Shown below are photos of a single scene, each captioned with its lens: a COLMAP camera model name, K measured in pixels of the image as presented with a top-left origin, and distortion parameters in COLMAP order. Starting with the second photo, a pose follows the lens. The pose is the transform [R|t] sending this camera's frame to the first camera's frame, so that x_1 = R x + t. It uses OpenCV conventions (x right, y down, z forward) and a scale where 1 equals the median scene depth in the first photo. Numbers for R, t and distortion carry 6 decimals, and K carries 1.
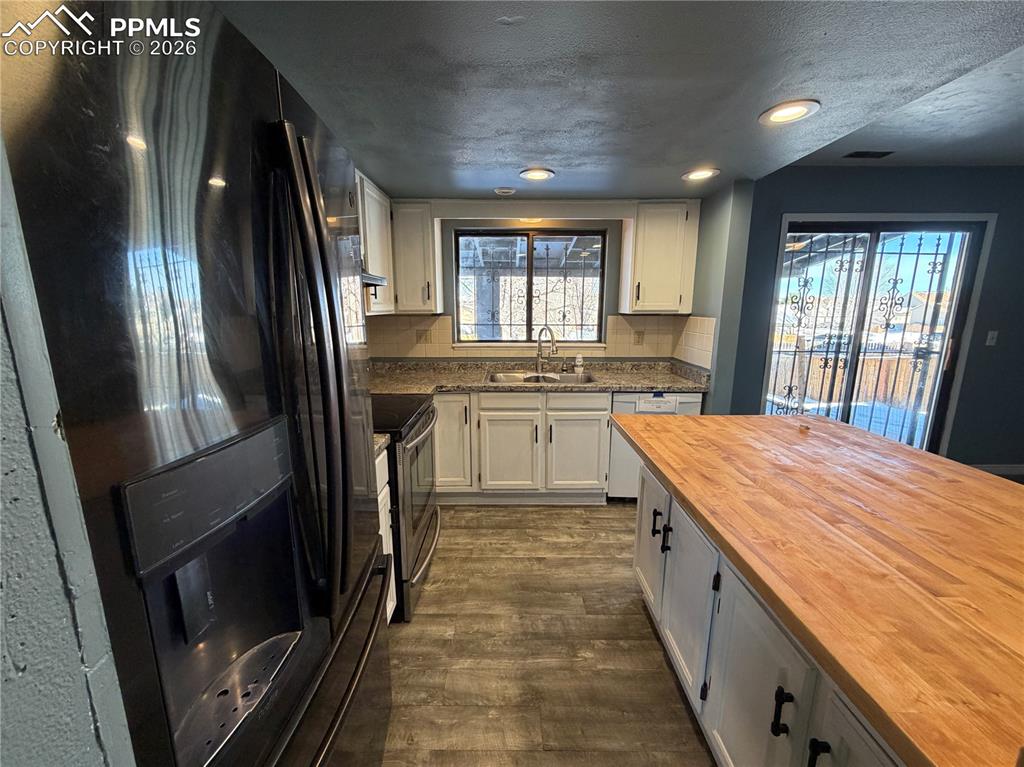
lens RADIAL K [[407.4, 0, 510.9], [0, 407.4, 387.1], [0, 0, 1]] dist [0.001275, 0.000002]
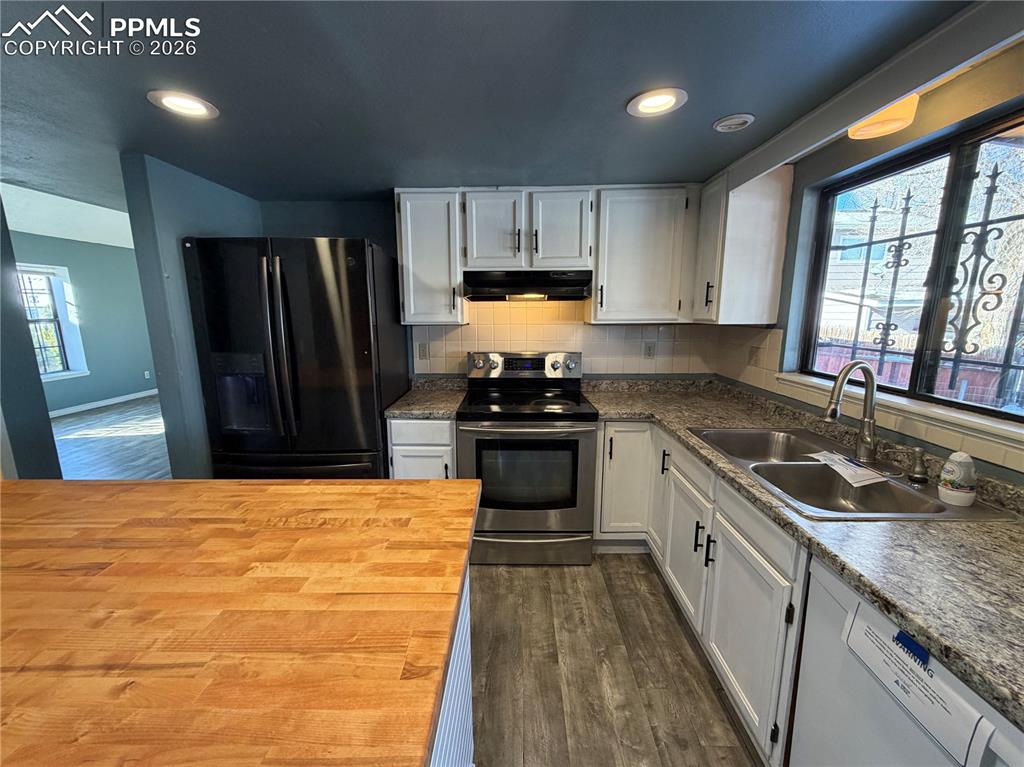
lens RADIAL K [[407.4, 0, 509.4], [0, 407.4, 385.5], [0, 0, 1]] dist [0.001275, 0.000002]
pose [[-0.019788, 0.182542, -0.982999, 0.658684], [-0.187256, 0.965116, 0.182991, -0.163145], [0.982112, 0.187693, 0.015084, 0.754124]]
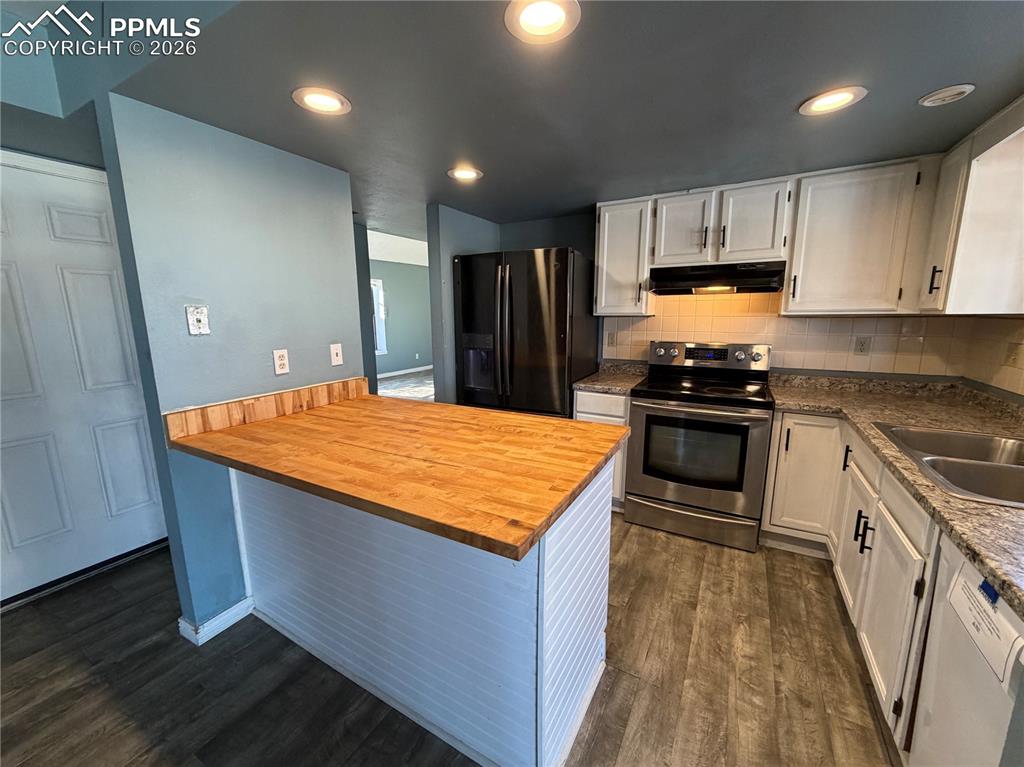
lens RADIAL K [[407.4, 0, 510.0], [0, 407.4, 385.5], [0, 0, 1]] dist [0.001275, 0.000002]
pose [[-0.492021, 0.159218, -0.855900, 0.837792], [-0.159125, 0.950125, 0.268221, -0.161988], [0.855918, 0.268165, -0.442145, 0.856608]]
